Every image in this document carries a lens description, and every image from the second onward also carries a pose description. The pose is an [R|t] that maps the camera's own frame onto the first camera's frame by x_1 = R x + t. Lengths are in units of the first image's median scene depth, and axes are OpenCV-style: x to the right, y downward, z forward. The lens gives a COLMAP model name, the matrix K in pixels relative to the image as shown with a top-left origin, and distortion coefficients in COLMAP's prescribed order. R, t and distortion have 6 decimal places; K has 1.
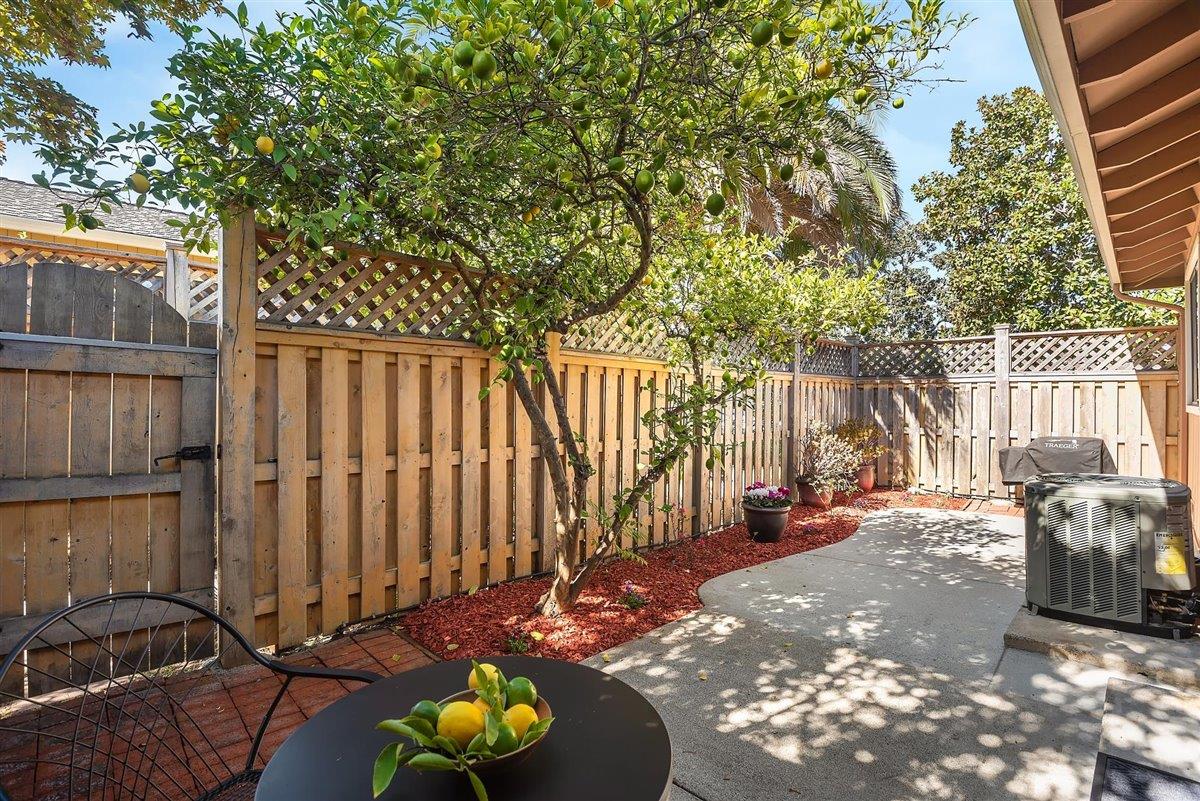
lens RADIAL K [[550.7, 0, 596.0], [0, 550.7, 408.5], [0, 0, 1]] dist [0.017704, -0.021704]
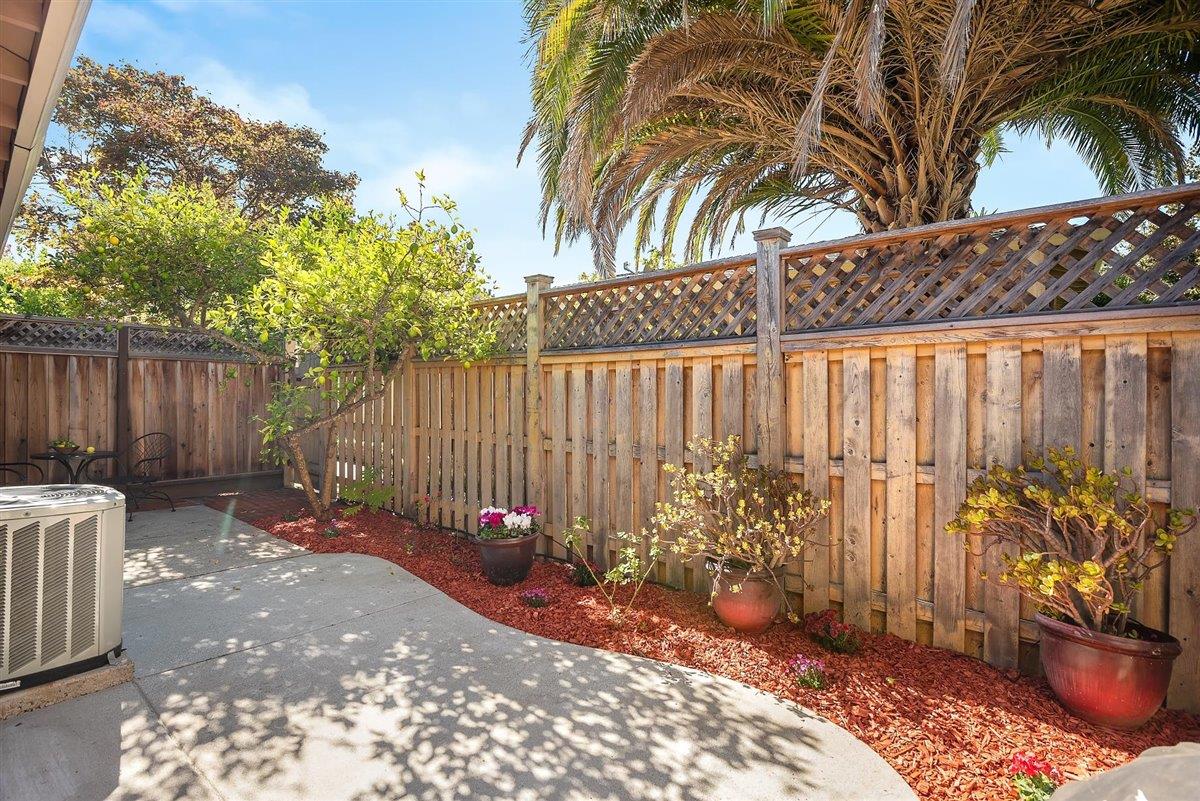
lens RADIAL K [[545.7, 0, 600.0], [0, 545.7, 400.5], [0, 0, 1]] dist [-0.003212, -0.001215]
pose [[0.104418, 0.016765, -0.994392, 2.204128], [-0.001578, 0.999859, 0.016691, -0.035349], [0.994532, -0.000174, 0.104430, 2.198219]]
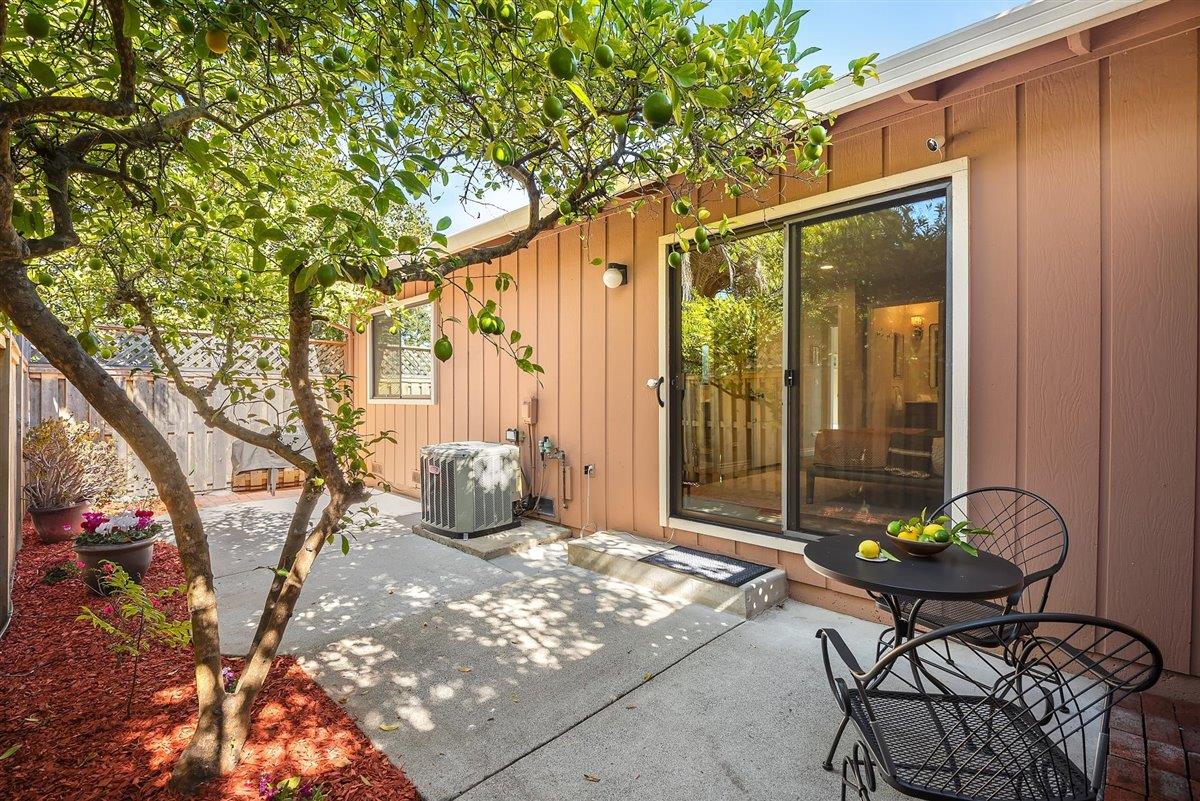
lens RADIAL K [[545.7, 0, 600.0], [0, 545.7, 400.5], [0, 0, 1]] dist [-0.003212, -0.001215]
pose [[-0.007342, -0.005193, 0.999960, -0.835440], [0.008589, 0.999949, 0.005256, -0.009803], [-0.999936, 0.008627, -0.007297, 0.787924]]
